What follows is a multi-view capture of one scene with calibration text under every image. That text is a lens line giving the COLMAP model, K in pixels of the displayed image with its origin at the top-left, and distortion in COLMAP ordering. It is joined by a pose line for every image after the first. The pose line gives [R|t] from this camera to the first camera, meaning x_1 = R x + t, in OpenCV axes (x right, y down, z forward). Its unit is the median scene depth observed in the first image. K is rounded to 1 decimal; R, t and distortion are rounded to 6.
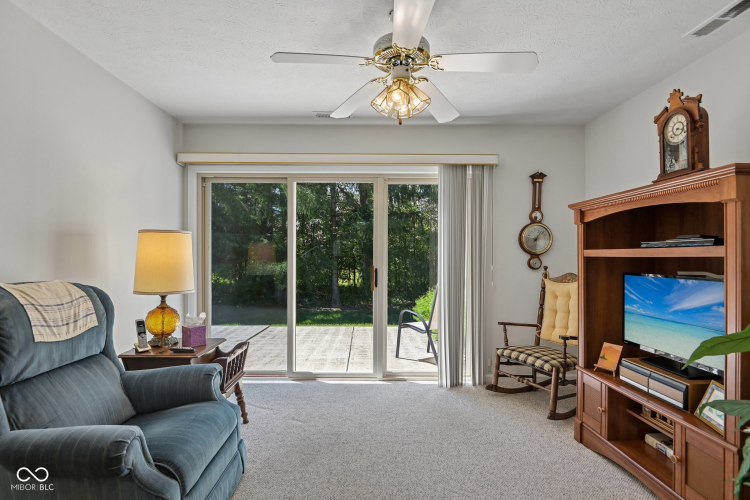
lens RADIAL K [[352.8, 0, 372.4], [0, 352.8, 256.6], [0, 0, 1]] dist [-0.007499, -0.005195]
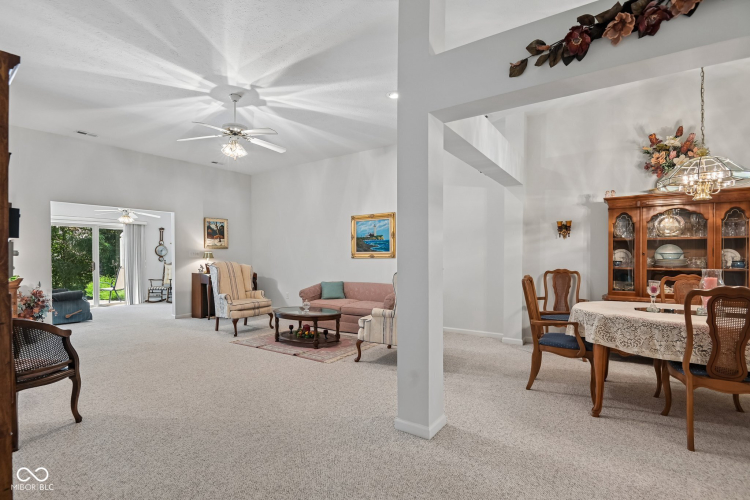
lens RADIAL K [[352.8, 0, 369.0], [0, 352.8, 260.5], [0, 0, 1]] dist [-0.007499, -0.005195]
pose [[0.584069, -0.020743, 0.811439, -0.936539], [0.012581, 0.999785, 0.016502, 0.005730], [-0.811607, 0.000570, 0.584204, -2.192408]]
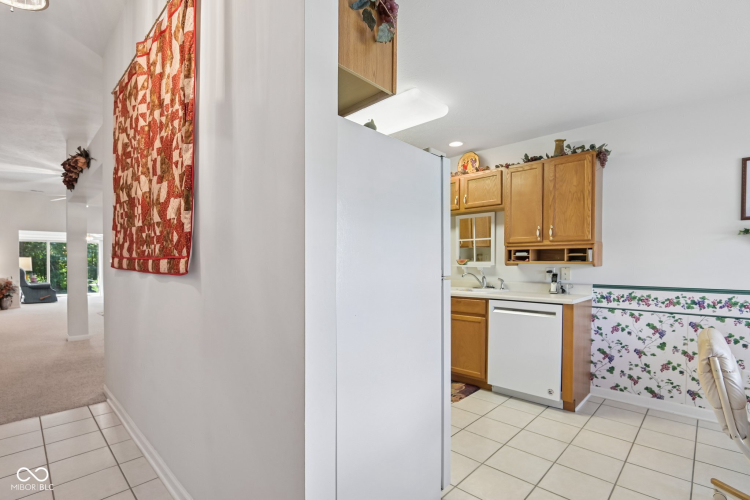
lens RADIAL K [[352.8, 0, 361.2], [0, 352.8, 268.1], [0, 0, 1]] dist [-0.007499, -0.005195]
pose [[0.719858, -0.013070, 0.693998, -0.439022], [0.004828, 0.999893, 0.013823, 0.019540], [-0.694104, -0.006600, 0.719844, -4.037155]]
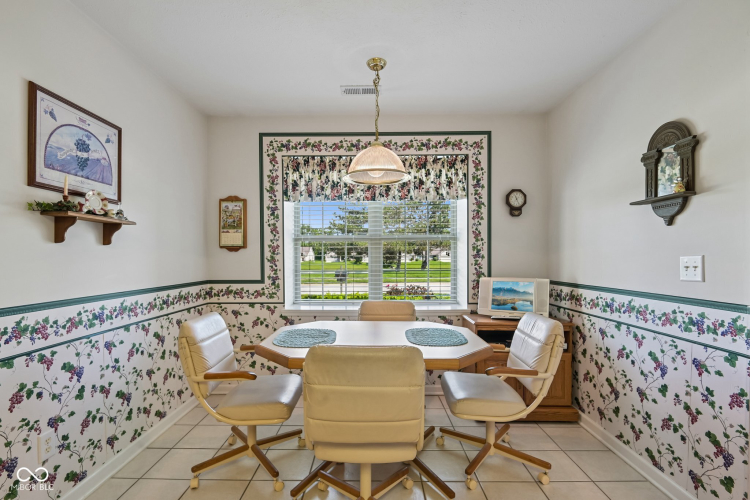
lens RADIAL K [[352.8, 0, 367.9], [0, 352.8, 261.2], [0, 0, 1]] dist [-0.007499, -0.005195]
pose [[-0.999403, -0.000081, 0.034562, 0.251304], [0.000571, 0.999822, 0.018869, 0.017889], [-0.034557, 0.018878, -0.999224, -3.624775]]
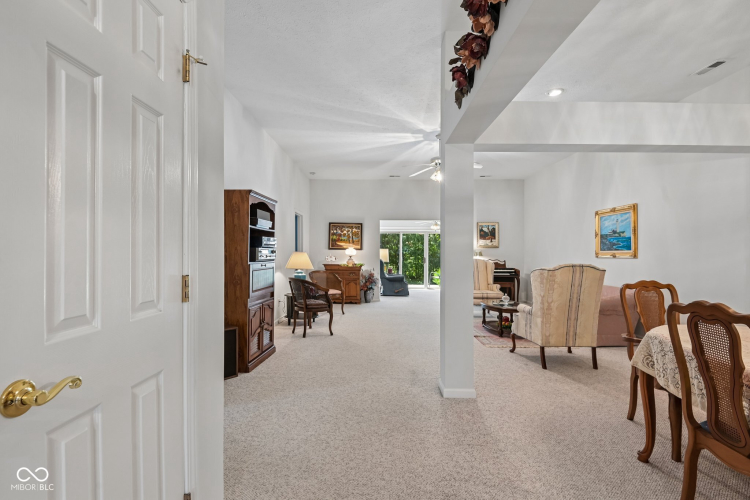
lens RADIAL K [[352.8, 0, 370.3], [0, 352.8, 254.2], [0, 0, 1]] dist [-0.007499, -0.005195]
pose [[0.999401, 0.000205, -0.034606, -0.452401], [-0.000331, 0.999993, -0.003634, 0.013182], [0.034605, 0.003643, 0.999394, -2.797985]]
